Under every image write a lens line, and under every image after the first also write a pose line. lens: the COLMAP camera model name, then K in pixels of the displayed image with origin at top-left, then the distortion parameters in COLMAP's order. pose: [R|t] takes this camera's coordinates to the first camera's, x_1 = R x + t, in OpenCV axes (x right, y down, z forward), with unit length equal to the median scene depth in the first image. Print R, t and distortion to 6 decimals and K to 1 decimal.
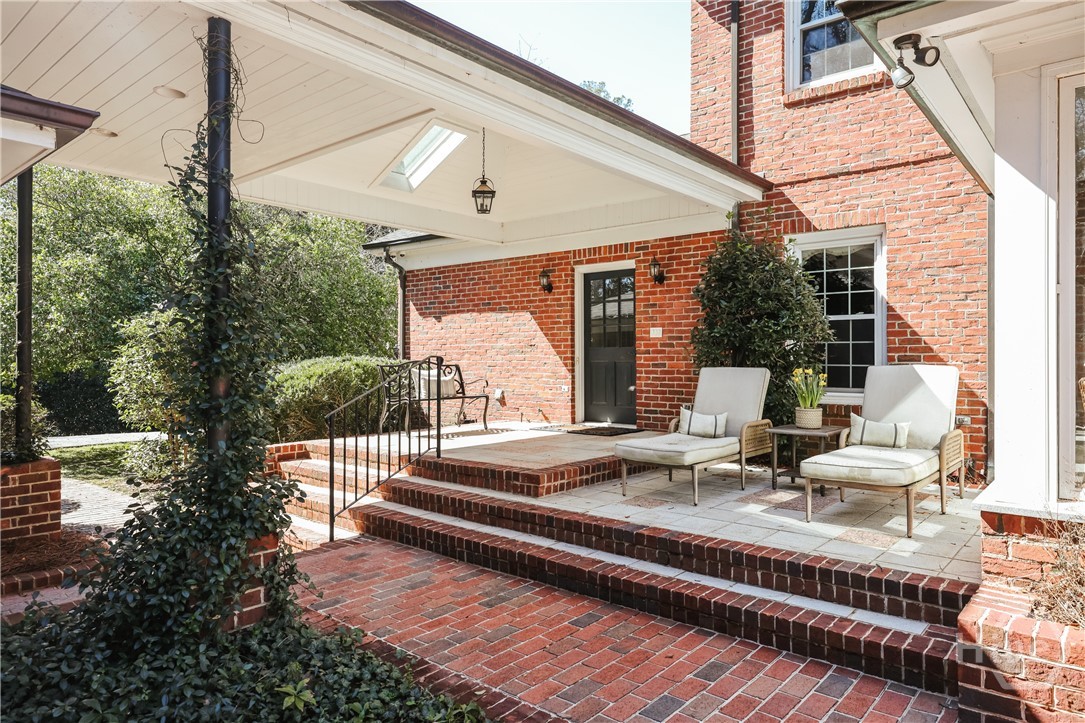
lens RADIAL K [[682.6, 0, 548.6], [0, 682.6, 361.4], [0, 0, 1]] dist [-0.001258, -0.000333]
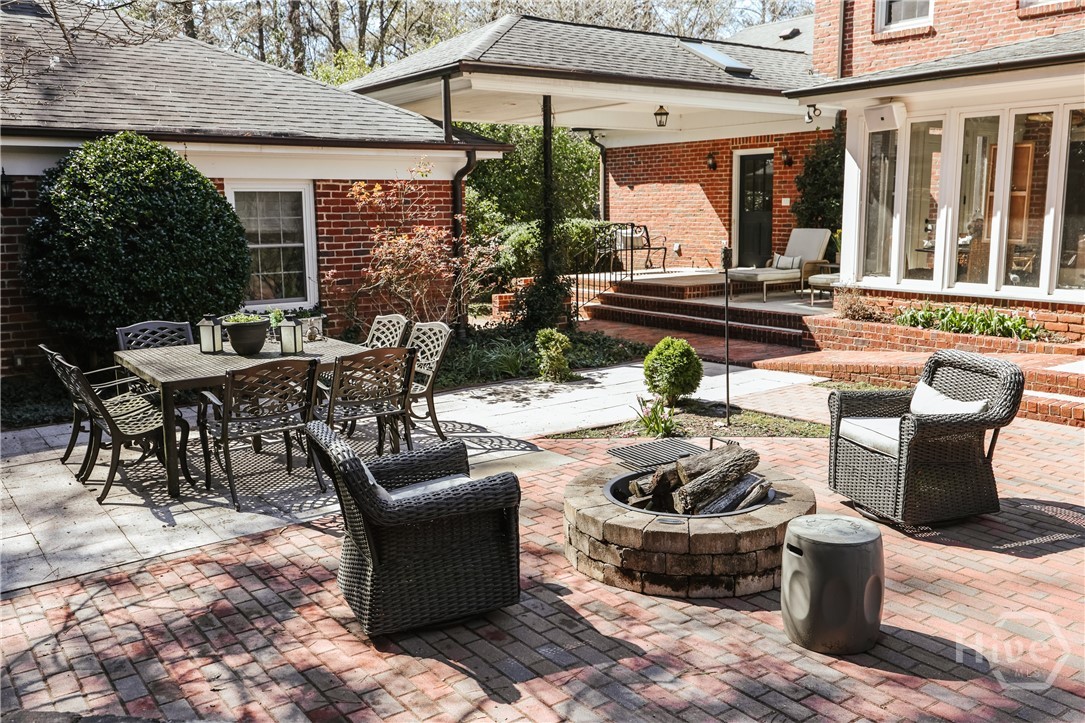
lens RADIAL K [[945.3, 0, 546.7], [0, 945.3, 366.4], [0, 0, 1]] dist [-0.002047, -0.001881]
pose [[0.969259, 0.030152, -0.244187, 0.152010], [0.010430, 0.986535, 0.163219, -0.028340], [0.245820, -0.160748, 0.955894, -0.942572]]
